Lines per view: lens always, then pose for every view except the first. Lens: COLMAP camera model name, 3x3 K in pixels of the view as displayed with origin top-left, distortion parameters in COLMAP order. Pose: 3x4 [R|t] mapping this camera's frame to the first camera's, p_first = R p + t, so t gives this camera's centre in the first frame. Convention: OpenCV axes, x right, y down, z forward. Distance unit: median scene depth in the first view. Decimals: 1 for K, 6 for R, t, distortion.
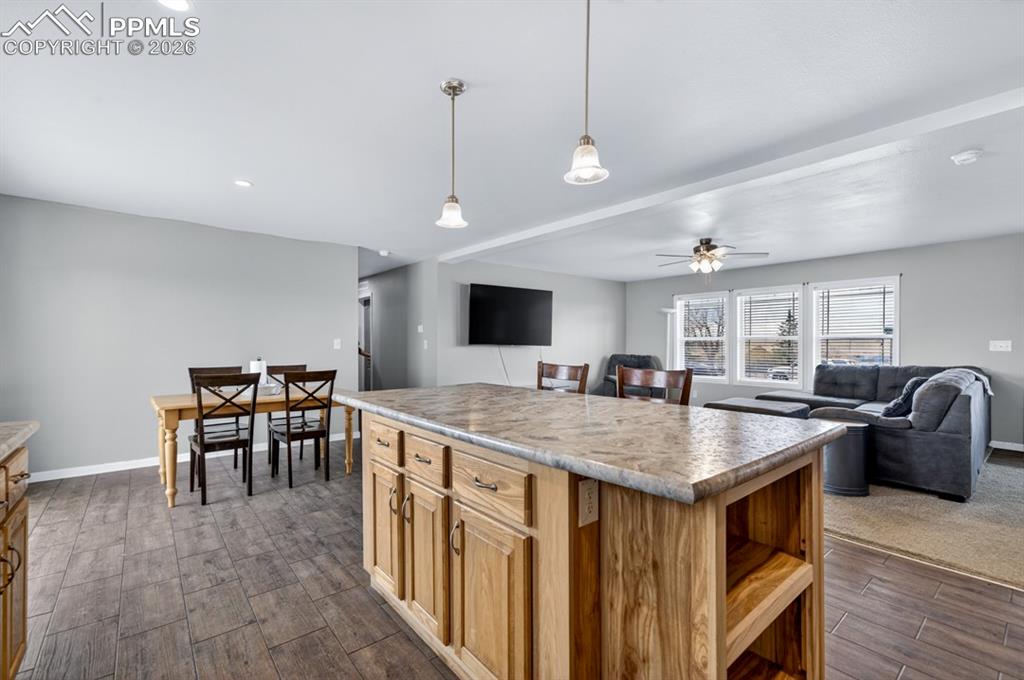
lens RADIAL K [[447.1, 0, 508.1], [0, 447.1, 345.6], [0, 0, 1]] dist [0.006511, 0.001225]
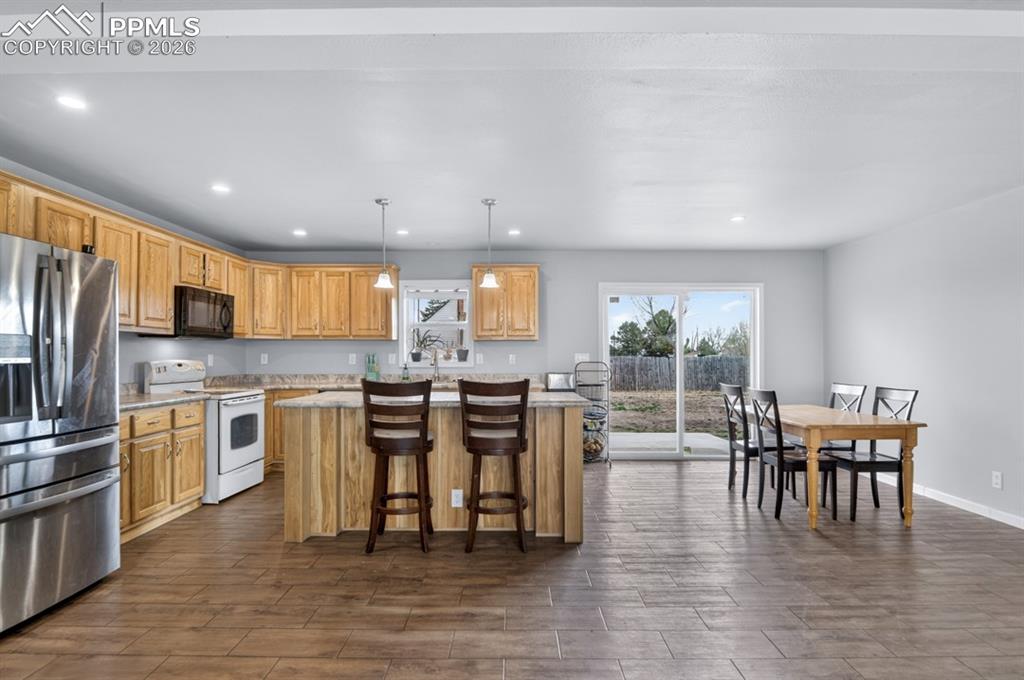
lens RADIAL K [[539.0, 0, 507.9], [0, 539.0, 350.9], [0, 0, 1]] dist [-0.007208, -0.000841]
pose [[-0.639787, -0.007110, -0.768519, 1.035312], [-0.003927, 0.999974, -0.005982, -0.018744], [0.768542, -0.000809, -0.639799, 1.781633]]
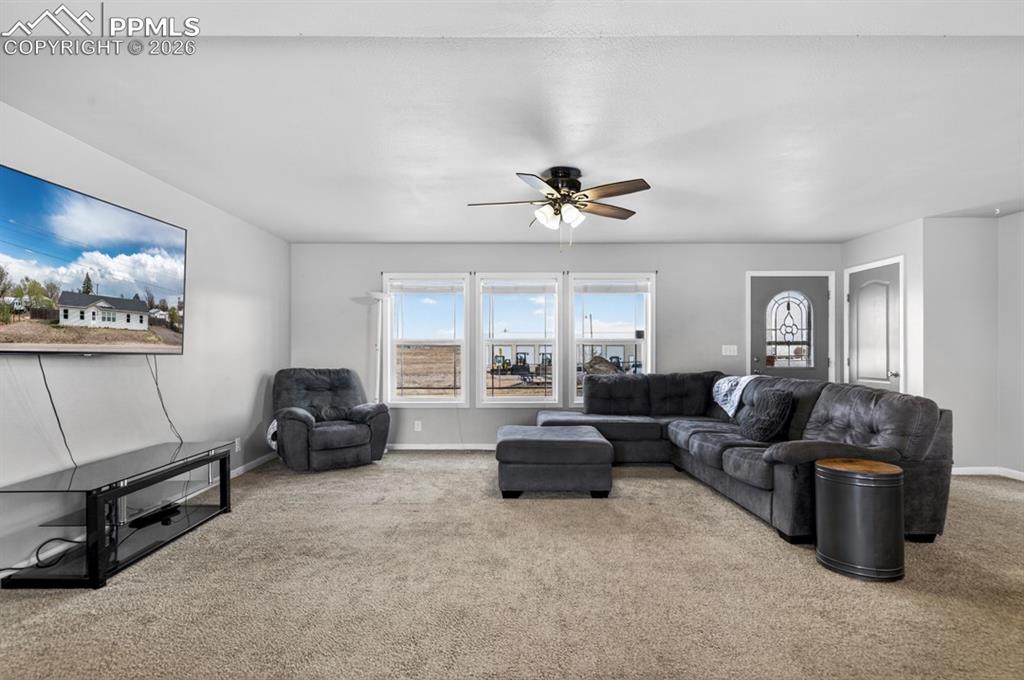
lens RADIAL K [[516.2, 0, 509.9], [0, 516.2, 345.0], [0, 0, 1]] dist [0.001431, -0.000125]
pose [[0.632059, 0.006146, 0.774896, -0.242022], [0.004952, 0.999916, -0.011970, -0.000596], [-0.774904, 0.011403, 0.631976, 1.205410]]
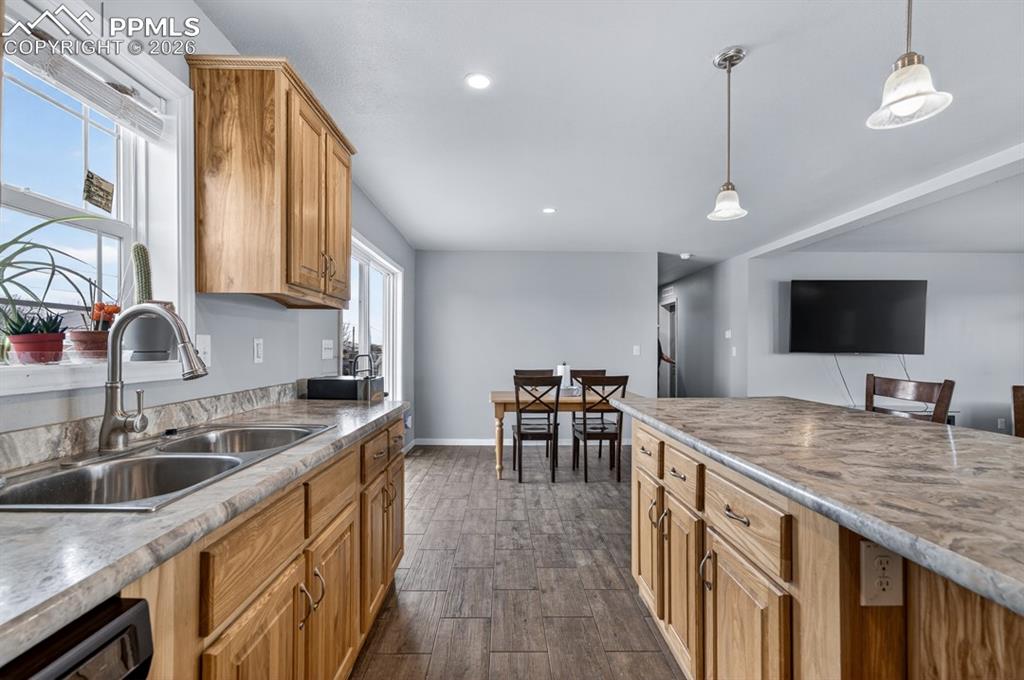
lens RADIAL K [[447.1, 0, 505.7], [0, 447.1, 351.9], [0, 0, 1]] dist [-0.000966, 0.000808]
pose [[0.775425, 0.001923, -0.631437, 0.070893], [-0.003829, 0.999991, -0.001657, 0.002009], [0.631428, 0.003703, 0.775426, 0.035988]]
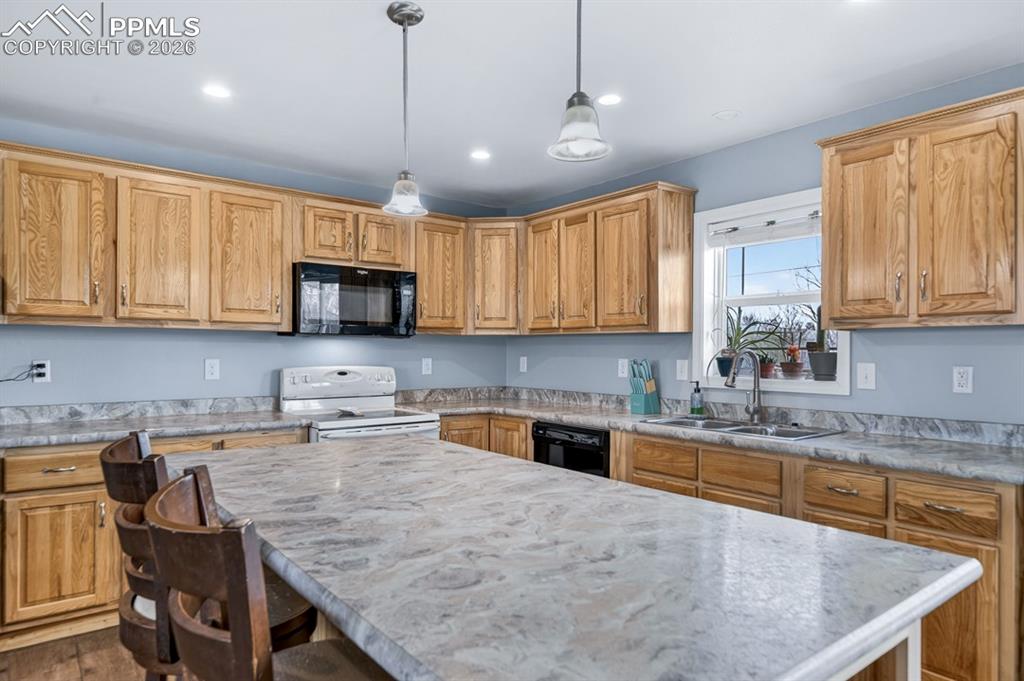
lens RADIAL K [[608.9, 0, 511.6], [0, 608.9, 356.1], [0, 0, 1]] dist [0.004593, -0.017528]
pose [[-0.999845, -0.007010, 0.016148, -0.045912], [-0.006788, 0.999882, 0.013800, -0.042250], [-0.016243, 0.013689, -0.999774, 1.278270]]
